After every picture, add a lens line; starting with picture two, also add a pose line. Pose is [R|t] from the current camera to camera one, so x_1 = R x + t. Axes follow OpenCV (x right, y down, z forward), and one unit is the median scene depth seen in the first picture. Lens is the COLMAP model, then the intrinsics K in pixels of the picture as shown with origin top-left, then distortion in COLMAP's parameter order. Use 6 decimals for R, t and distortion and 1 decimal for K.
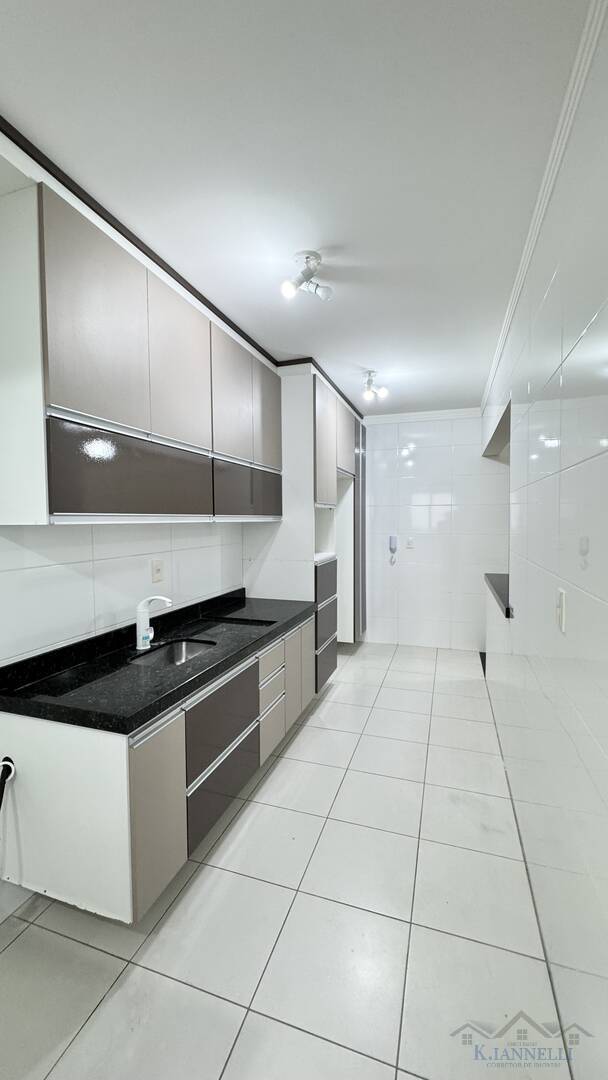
lens RADIAL K [[434.4, 0, 304.0], [0, 434.4, 540.0], [0, 0, 1]] dist [-0.003190, -0.000317]
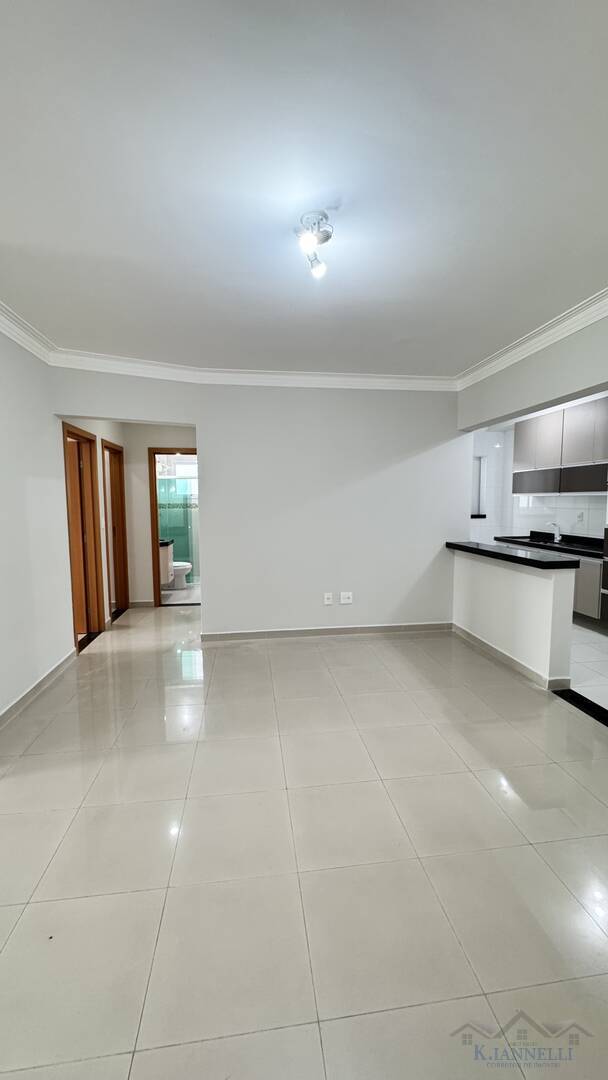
lens RADIAL K [[441.8, 0, 300.7], [0, 441.8, 541.8], [0, 0, 1]] dist [-0.001468, -0.000075]
pose [[-0.894358, 0.056329, -0.443792, 2.110060], [-0.009857, 0.989319, 0.145435, -0.128366], [0.447244, 0.134445, -0.884250, 2.519616]]
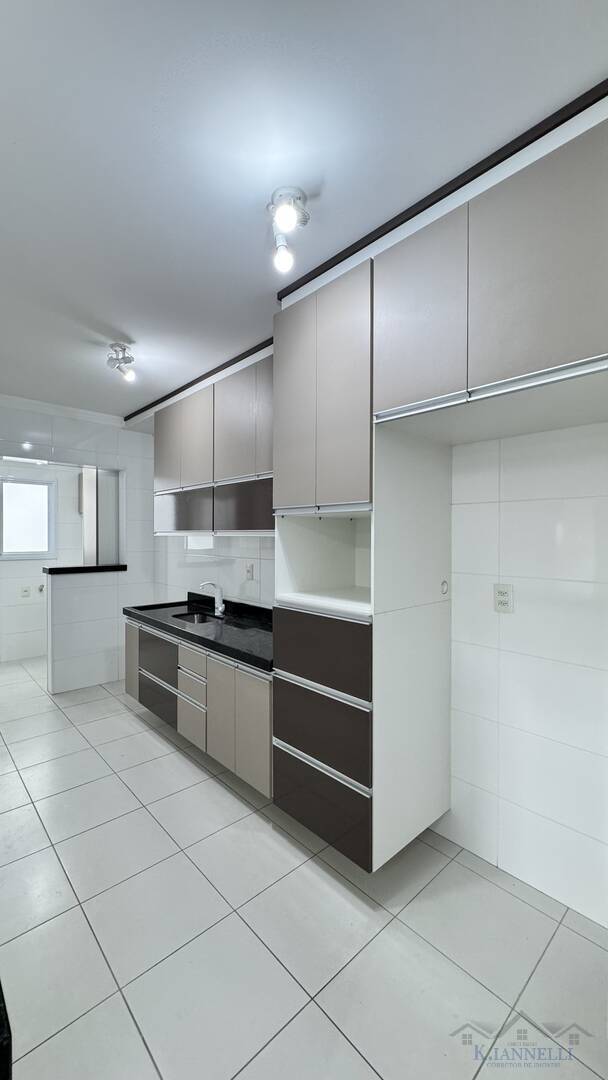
lens RADIAL K [[441.8, 0, 300.7], [0, 441.8, 541.8], [0, 0, 1]] dist [-0.001468, -0.000075]
pose [[-0.491343, 0.015570, -0.870827, 0.816361], [-0.046423, 0.997951, 0.044036, -0.094032], [0.869728, 0.062064, -0.489613, 1.883135]]
